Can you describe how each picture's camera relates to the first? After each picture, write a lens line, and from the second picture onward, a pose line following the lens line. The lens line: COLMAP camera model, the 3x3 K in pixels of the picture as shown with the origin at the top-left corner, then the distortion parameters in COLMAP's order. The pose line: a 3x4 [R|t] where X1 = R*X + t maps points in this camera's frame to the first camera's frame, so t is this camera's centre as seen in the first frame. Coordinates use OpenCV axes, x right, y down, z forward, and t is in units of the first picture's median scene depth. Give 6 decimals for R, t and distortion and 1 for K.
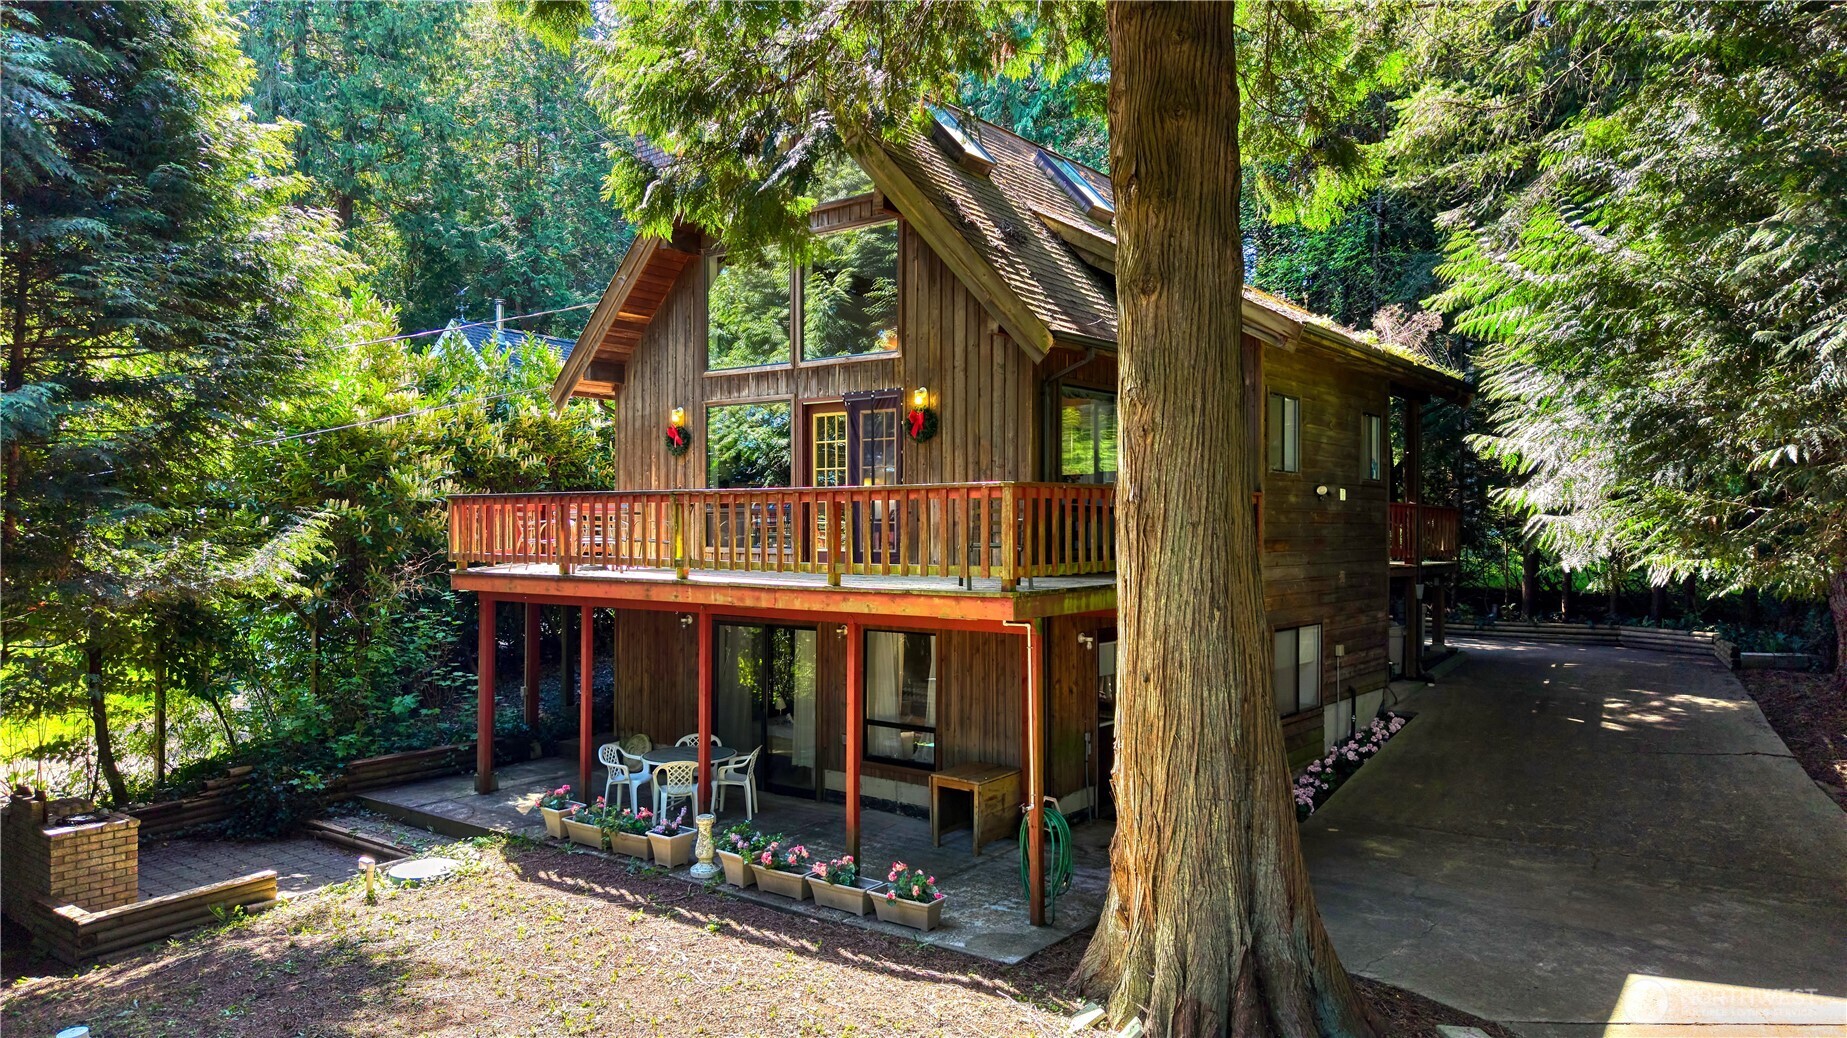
lens RADIAL K [[1241.1, 0, 924.5], [0, 1241.1, 521.1], [0, 0, 1]] dist [0.005792, -0.008151]
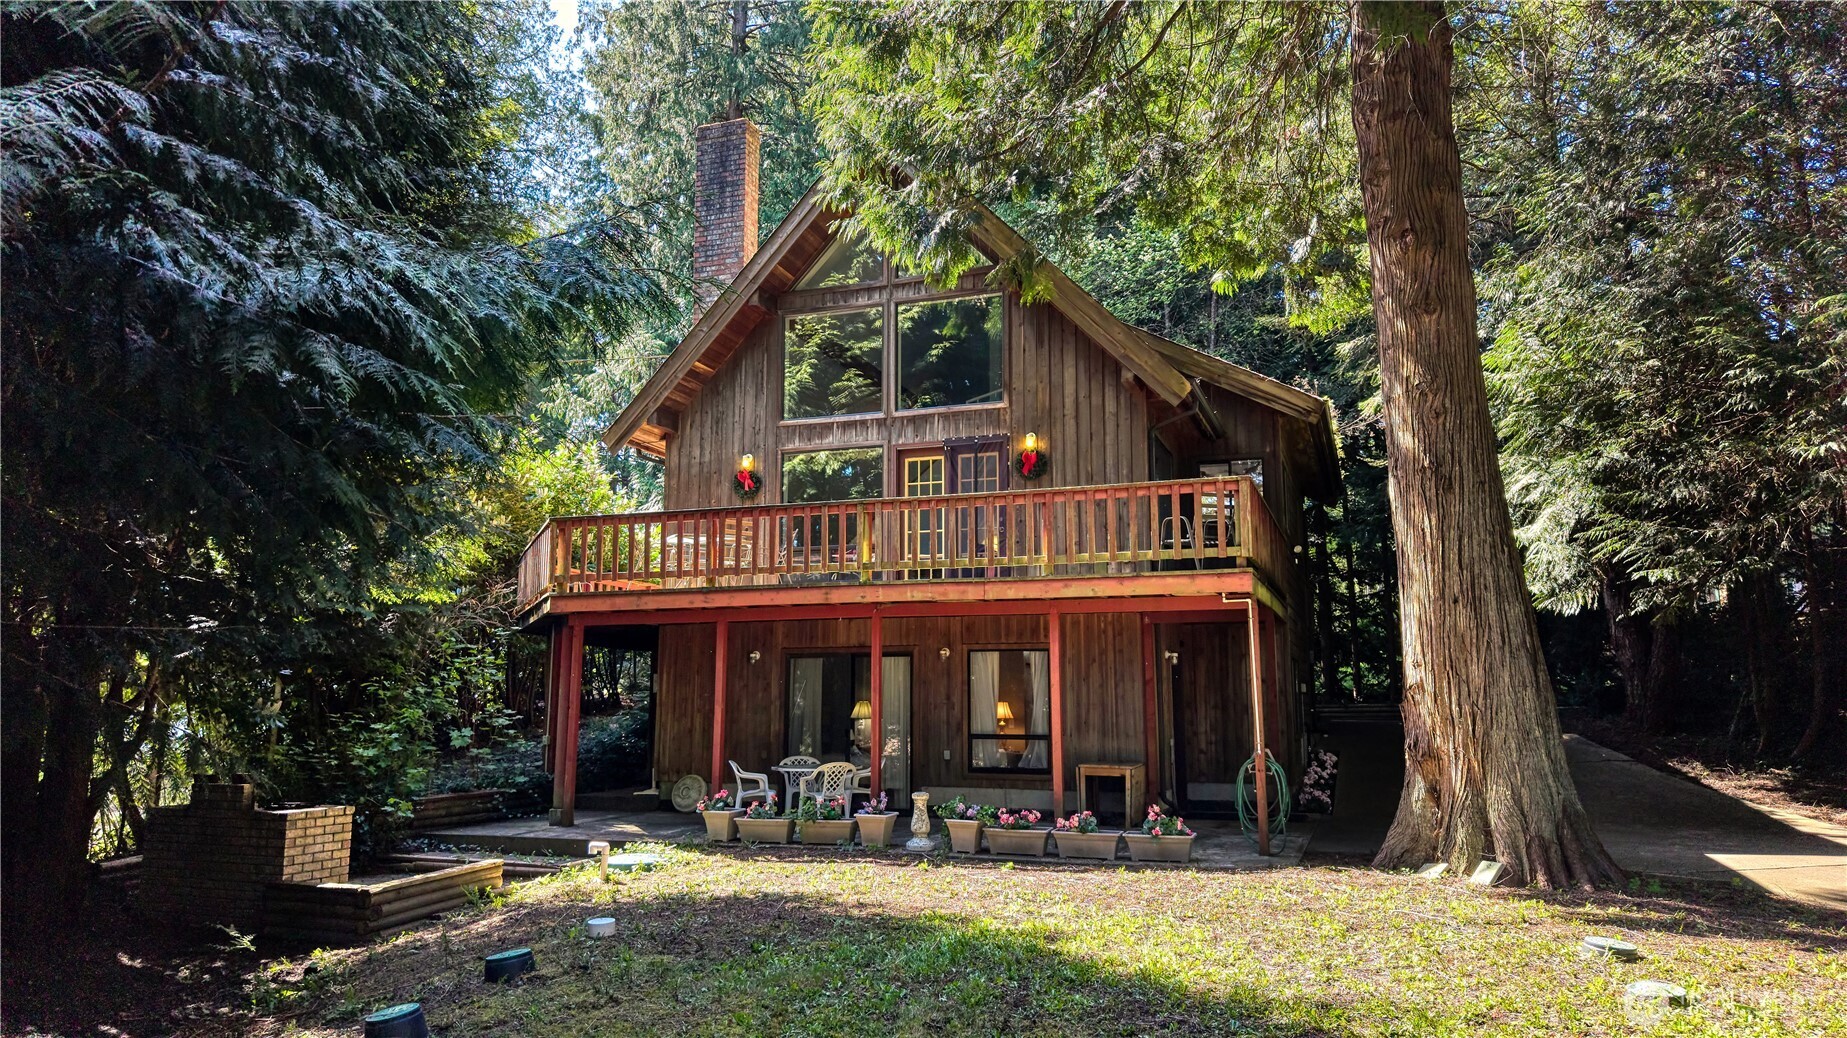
lens RADIAL K [[1241.1, 0, 925.5], [0, 1241.1, 513.2], [0, 0, 1]] dist [0.005792, -0.008151]
pose [[0.957830, 0.043803, 0.283978, -0.426342], [-0.002568, 0.989578, -0.143978, 0.133393], [-0.287325, 0.137177, 0.947959, -0.045539]]
